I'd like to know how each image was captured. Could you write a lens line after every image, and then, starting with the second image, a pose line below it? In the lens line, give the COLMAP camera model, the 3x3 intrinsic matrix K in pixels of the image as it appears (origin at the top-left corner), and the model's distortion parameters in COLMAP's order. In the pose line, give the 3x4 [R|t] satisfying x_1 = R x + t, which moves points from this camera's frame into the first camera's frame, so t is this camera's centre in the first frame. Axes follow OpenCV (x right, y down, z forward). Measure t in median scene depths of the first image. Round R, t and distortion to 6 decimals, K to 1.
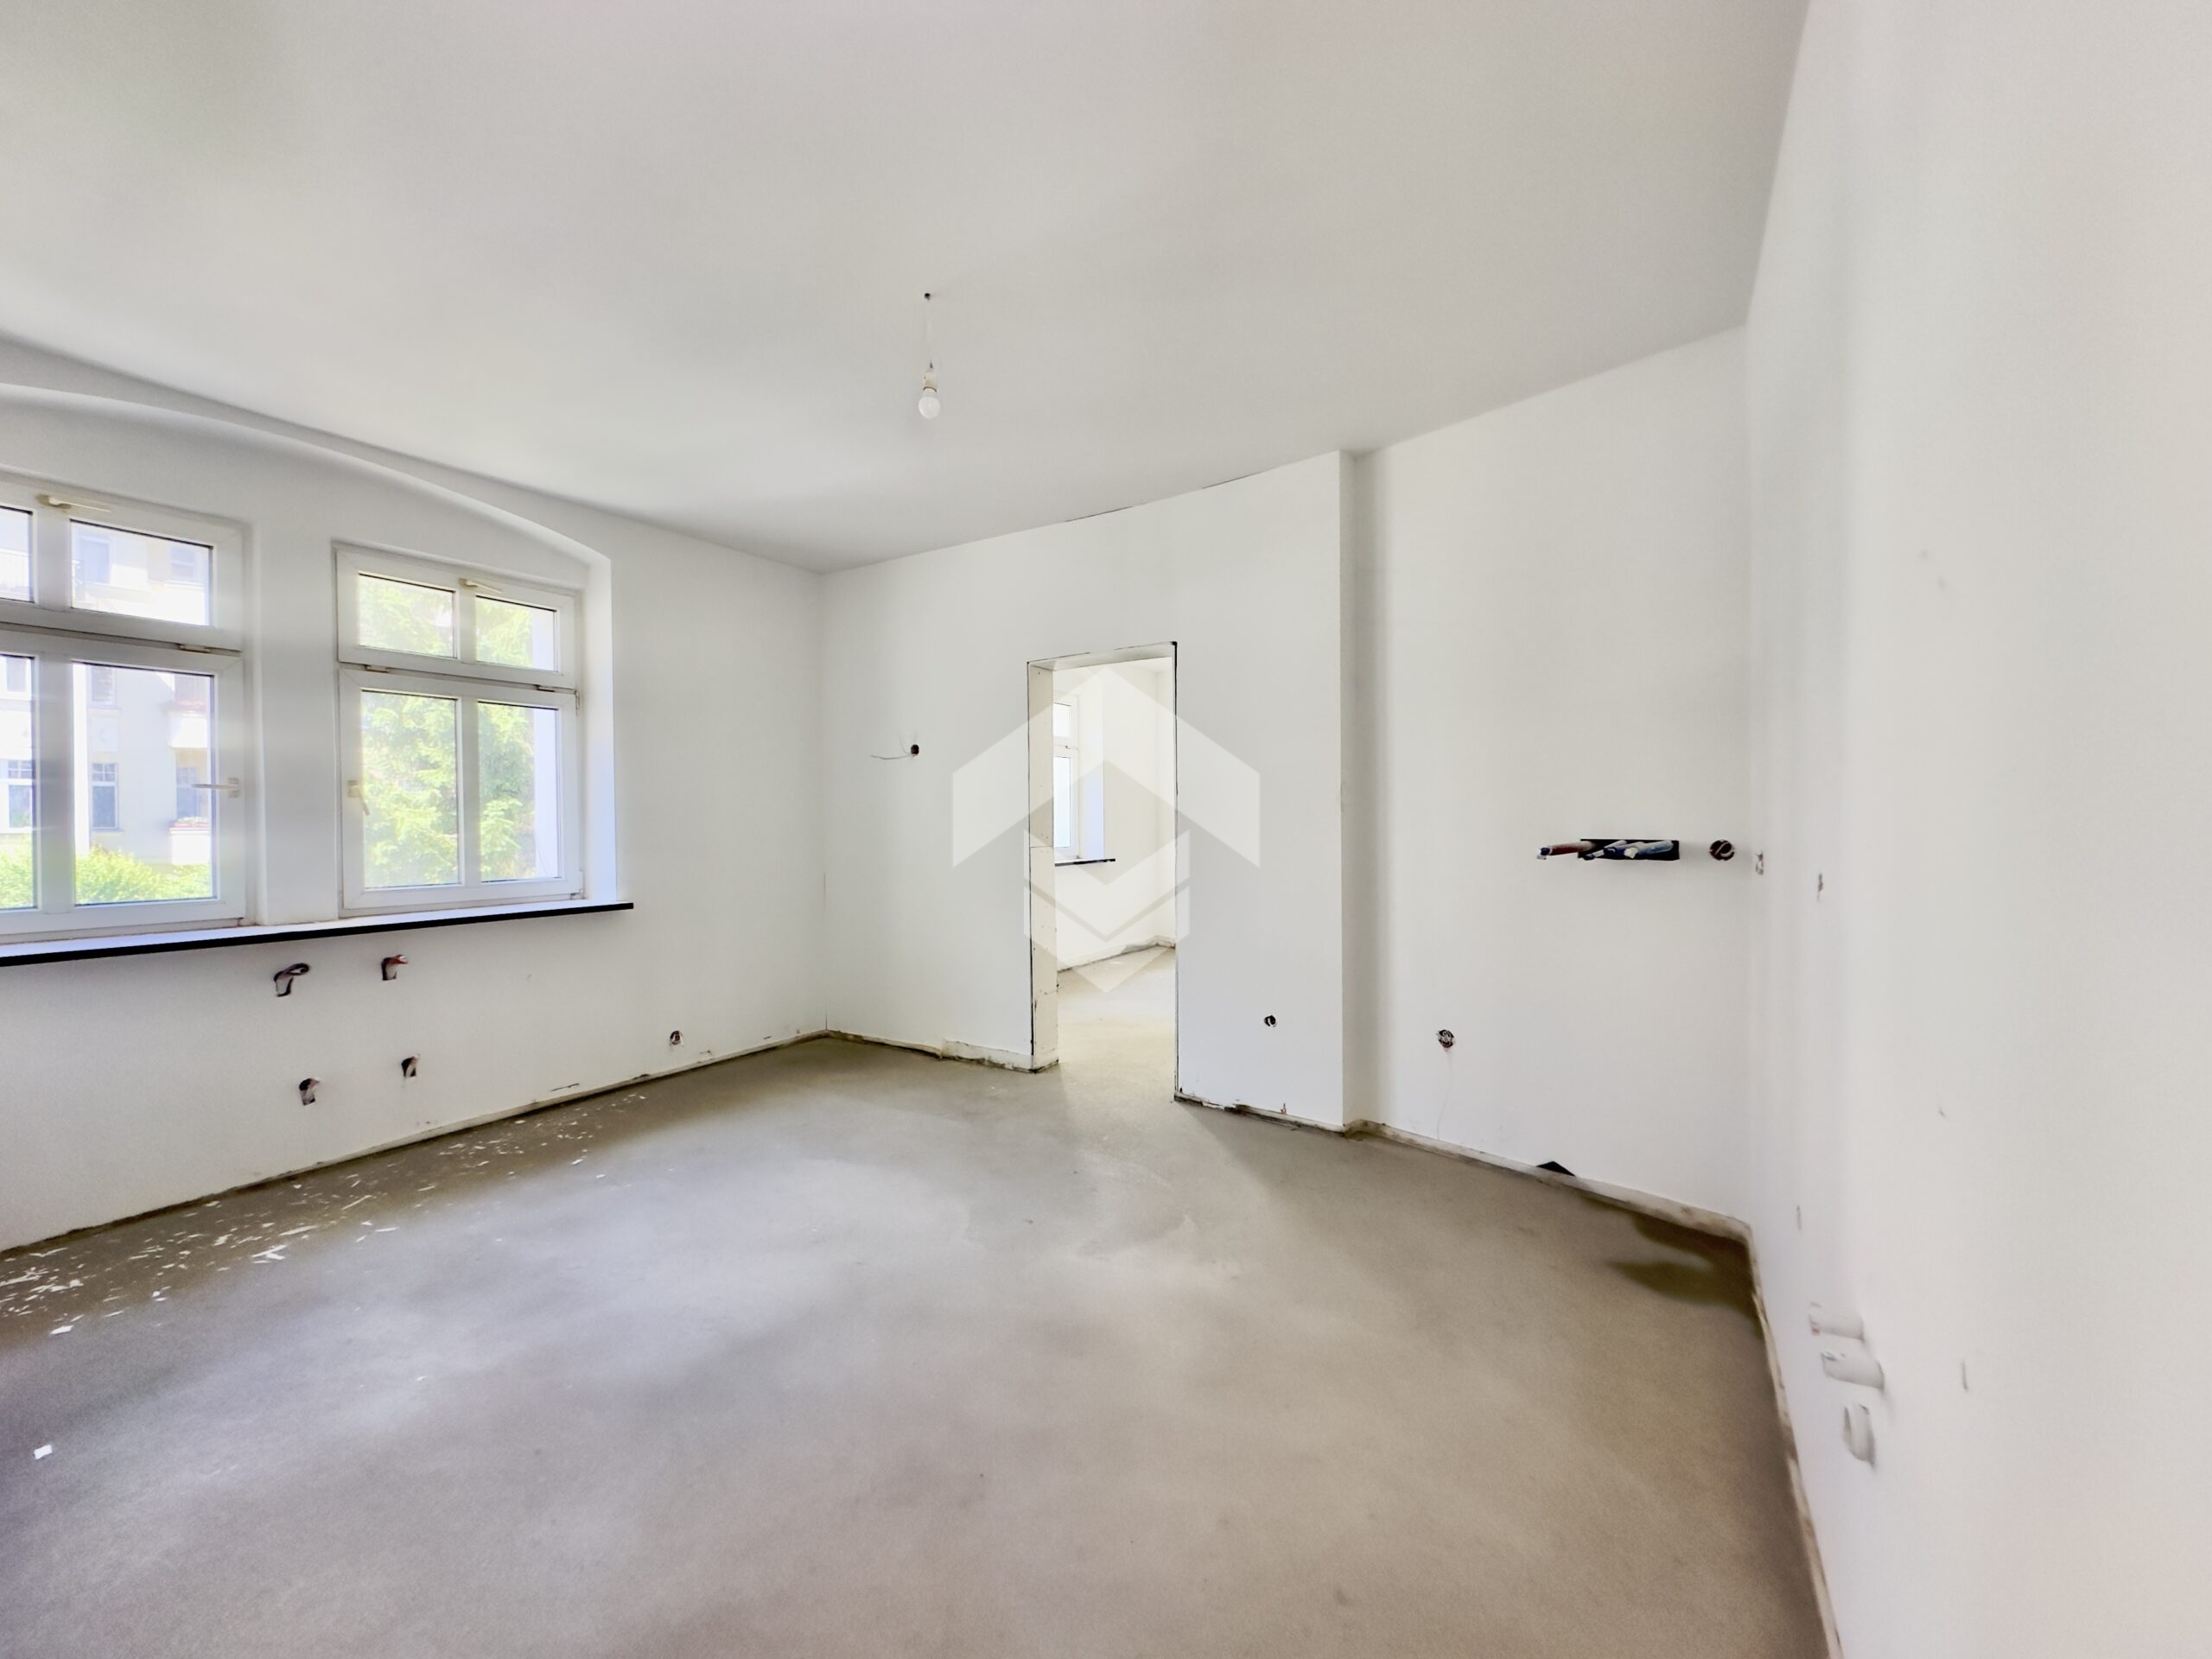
lens RADIAL K [[879.0, 0, 1106.0], [0, 879.0, 829.5], [0, 0, 1]] dist [0.000374, 0.000176]
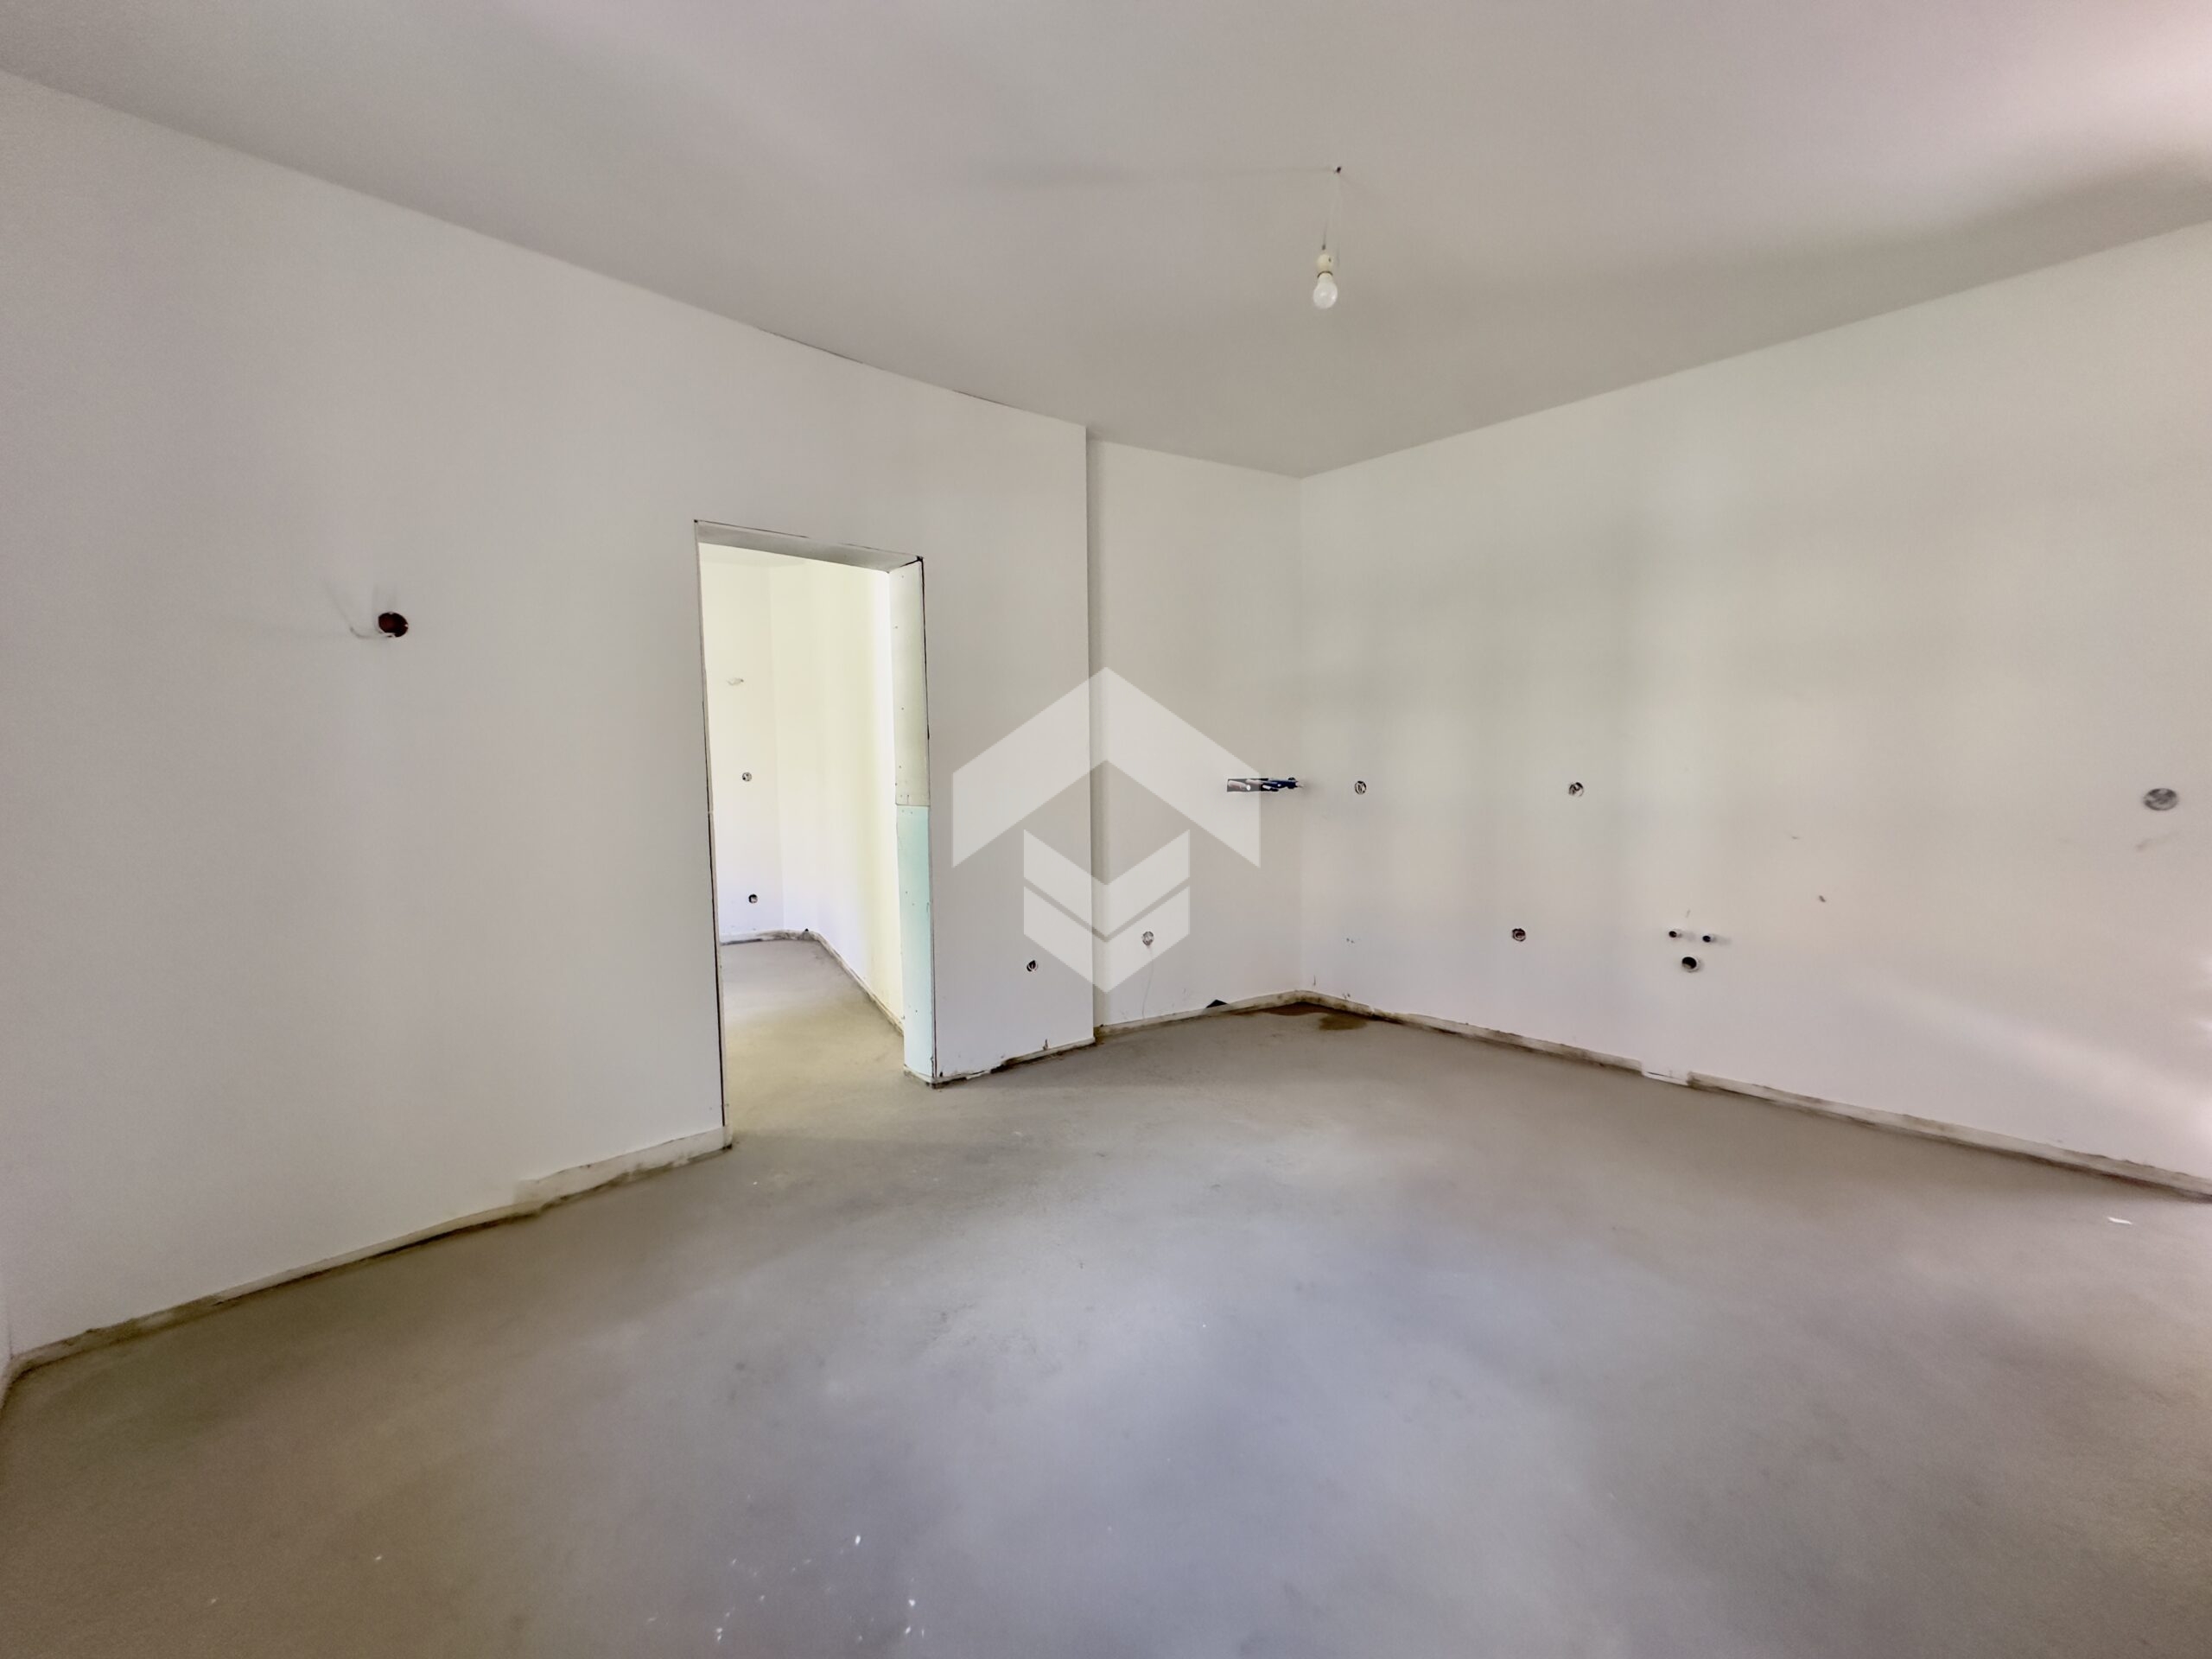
lens RADIAL K [[879.3, 0, 1106.0], [0, 879.3, 829.5], [0, 0, 1]] dist [-0.002900, 0.000526]
pose [[0.247023, -0.068951, 0.966553, -0.795040], [0.021133, 0.997611, 0.065765, -0.004524], [-0.968779, 0.004180, 0.247890, 0.692482]]
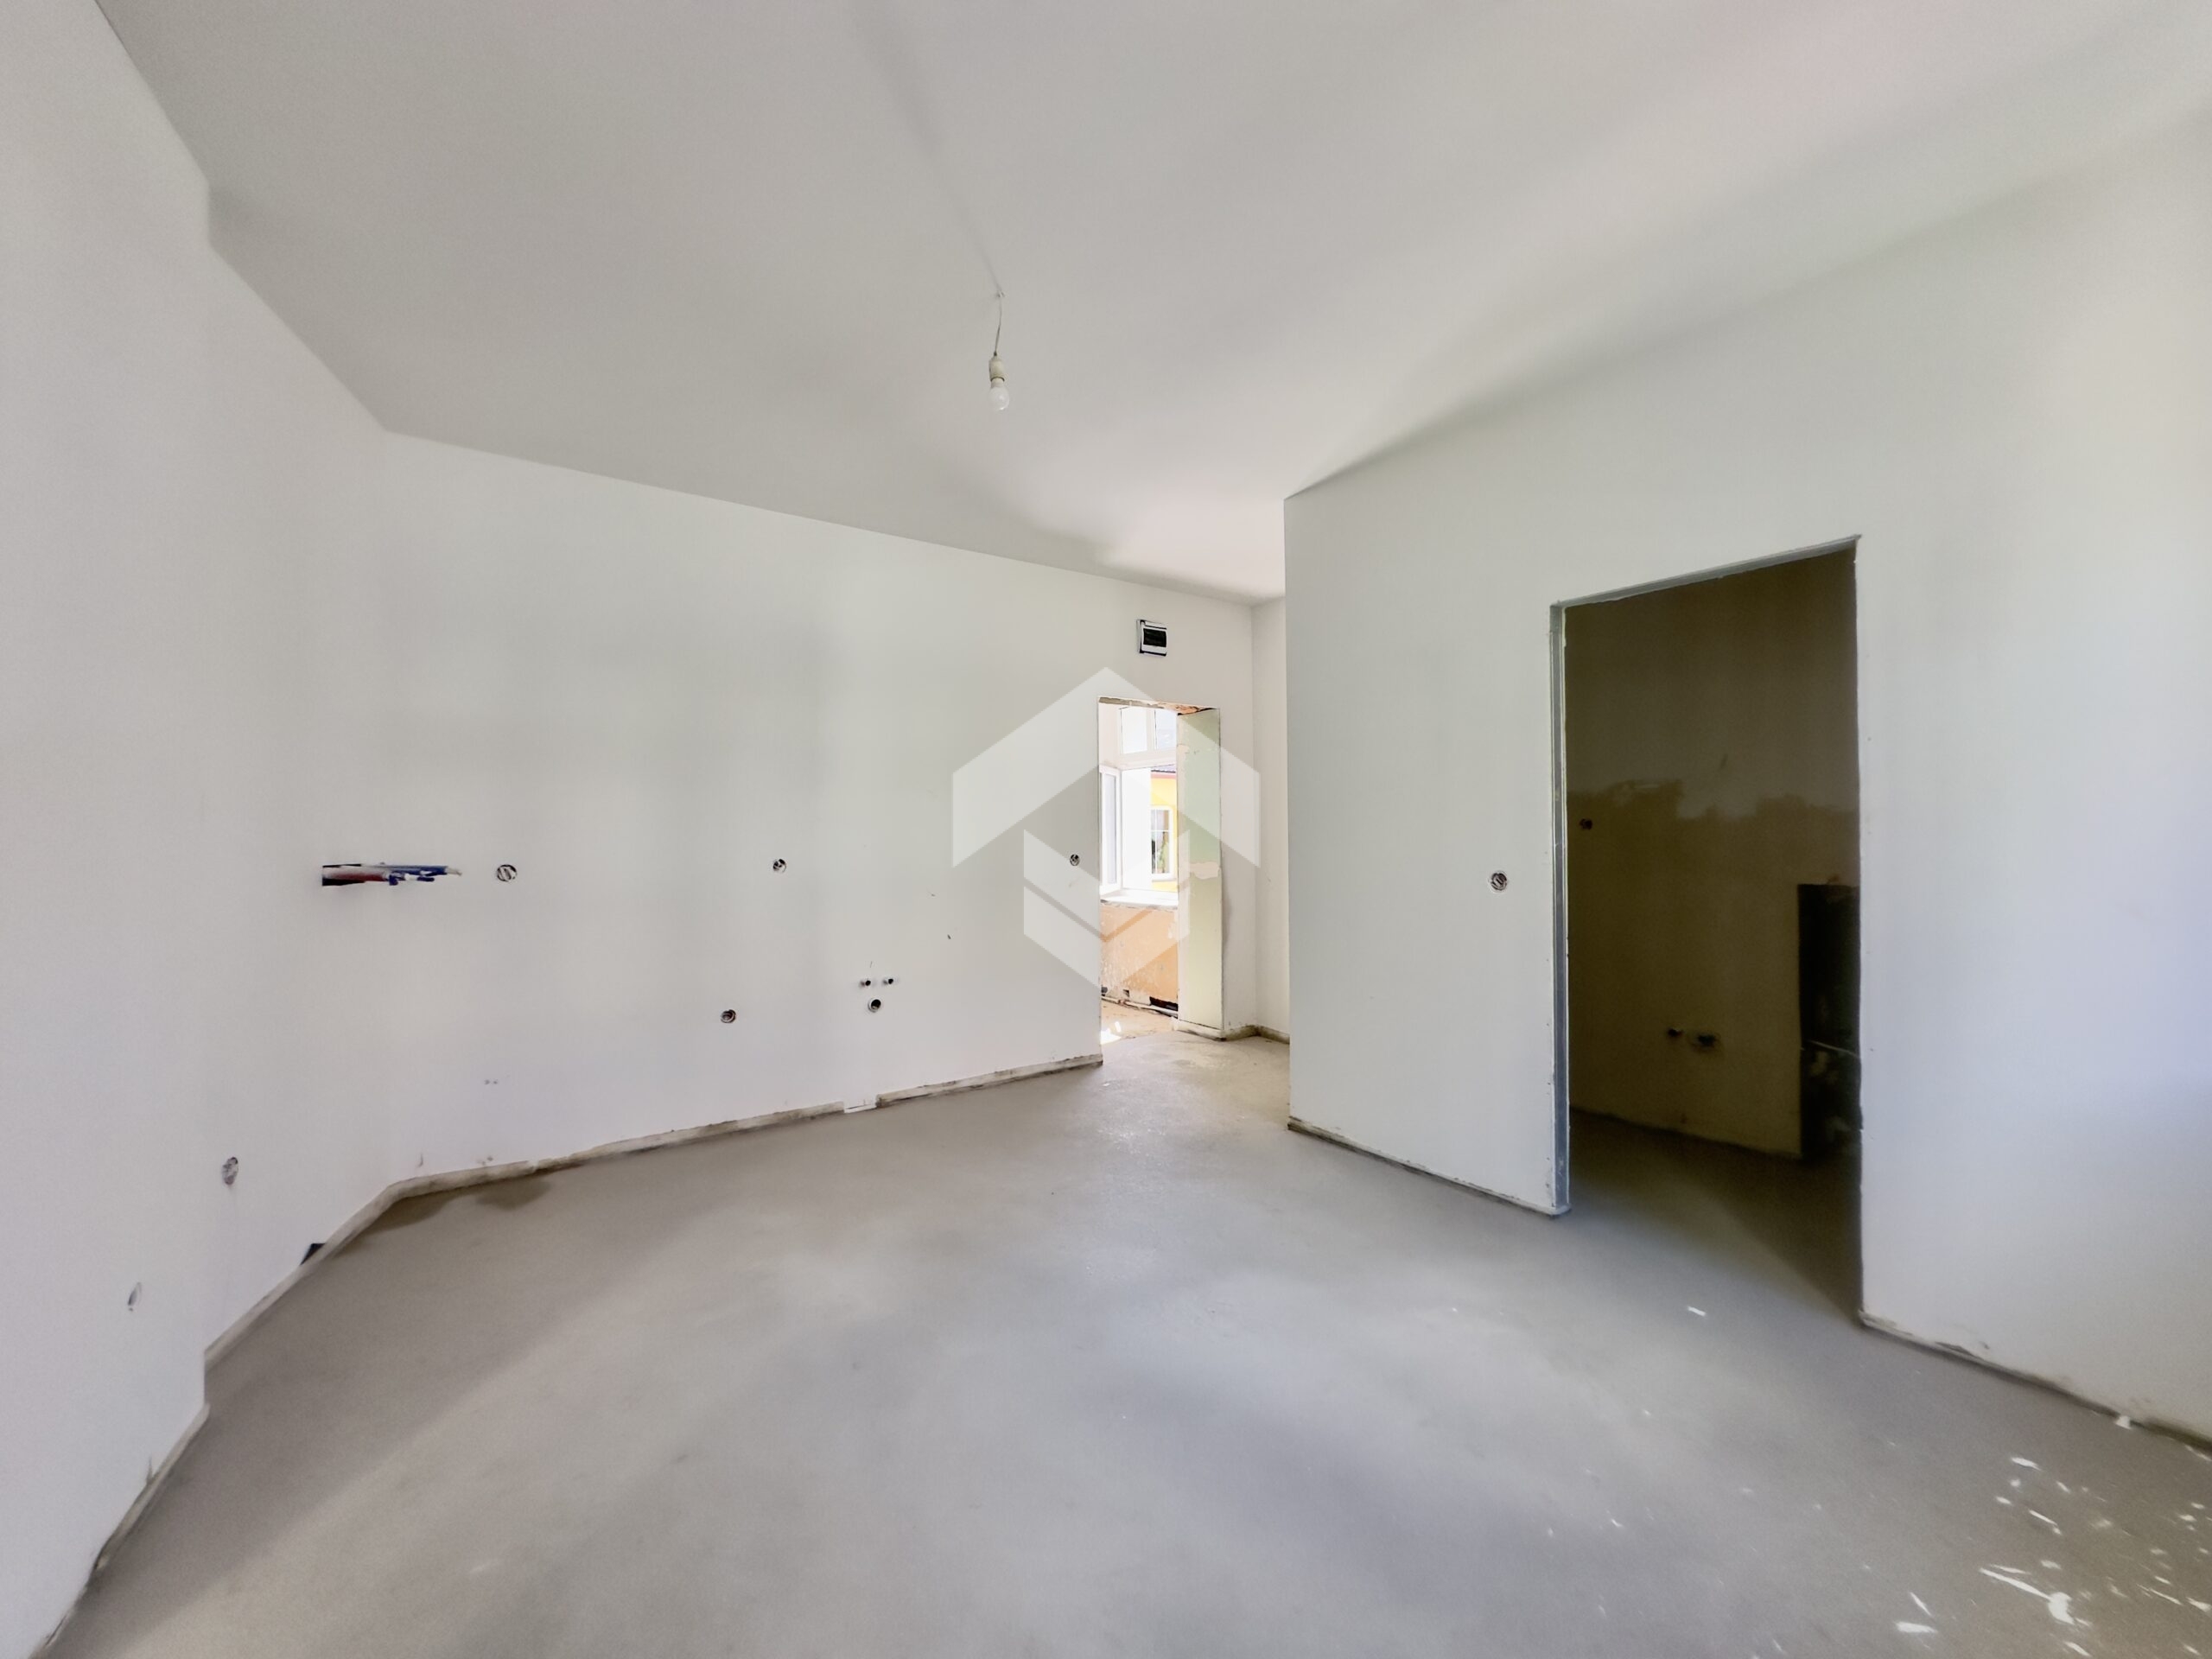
lens RADIAL K [[879.3, 0, 1106.0], [0, 879.3, 829.5], [0, 0, 1]] dist [-0.002900, 0.000526]
pose [[-0.926269, 0.016818, 0.376487, -0.454691], [0.017358, 0.999847, -0.001958, -0.008177], [-0.376463, 0.004722, -0.926420, 1.275715]]
